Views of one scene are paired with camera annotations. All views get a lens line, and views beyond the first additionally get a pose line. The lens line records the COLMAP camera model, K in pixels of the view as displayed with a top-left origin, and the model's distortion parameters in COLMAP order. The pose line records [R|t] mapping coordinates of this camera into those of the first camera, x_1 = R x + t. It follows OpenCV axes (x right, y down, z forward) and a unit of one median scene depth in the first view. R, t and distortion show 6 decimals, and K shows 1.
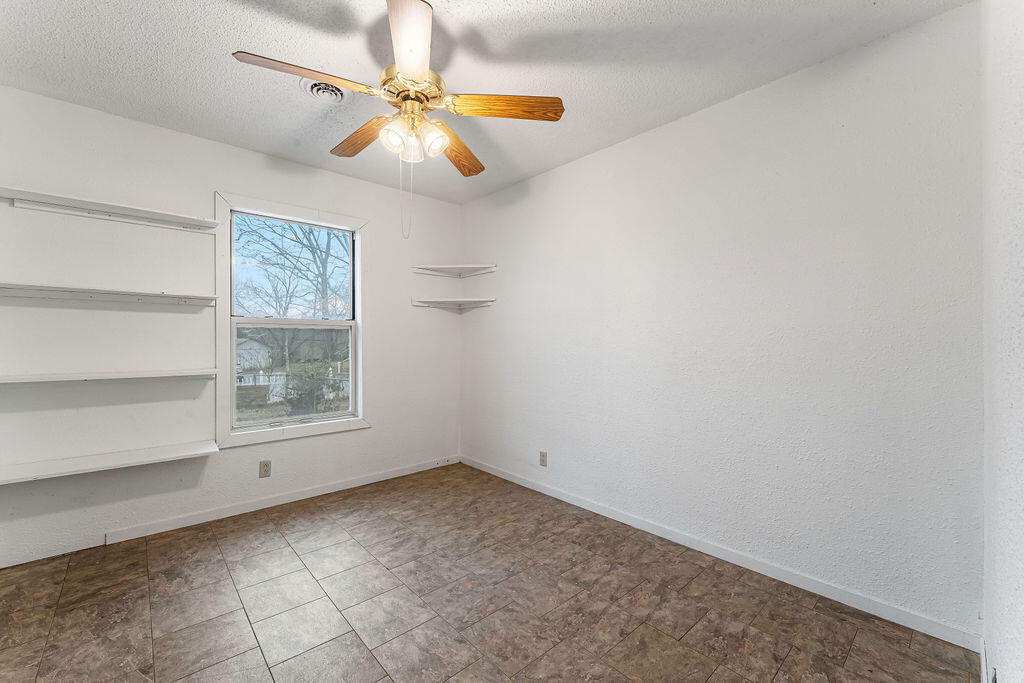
lens RADIAL K [[407.7, 0, 510.2], [0, 407.7, 342.7], [0, 0, 1]] dist [0.000479, -0.000156]
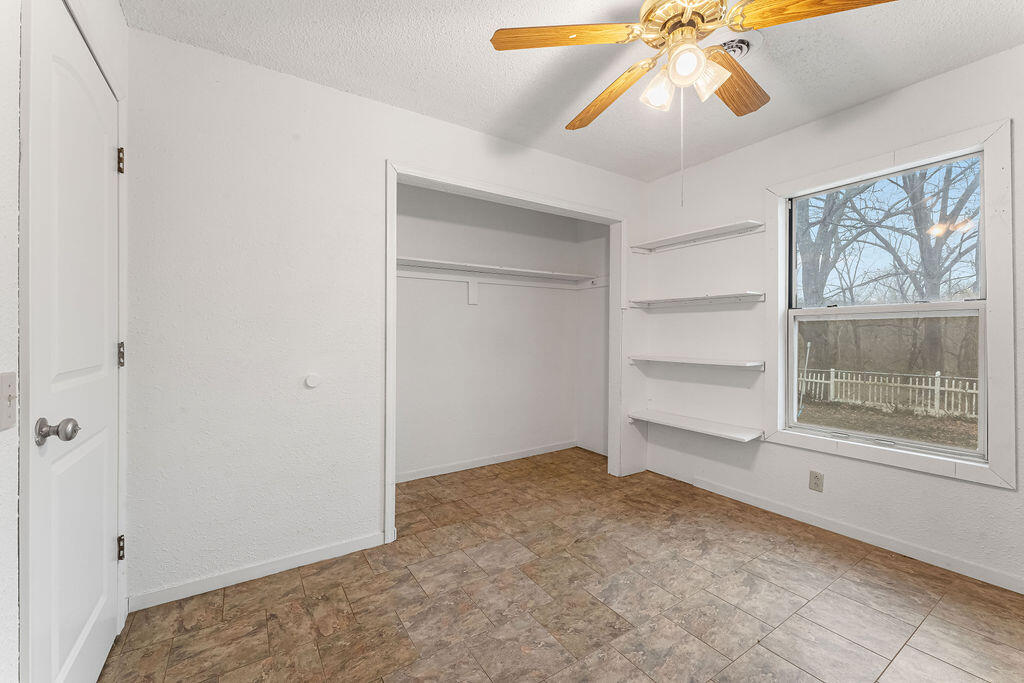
lens RADIAL K [[407.7, 0, 508.6], [0, 407.7, 339.6], [0, 0, 1]] dist [0.000479, -0.000156]
pose [[-0.126034, 0.009291, -0.991982, 0.394262], [-0.008093, 0.999913, 0.010394, 0.001332], [0.991993, 0.009338, -0.125947, 0.514966]]
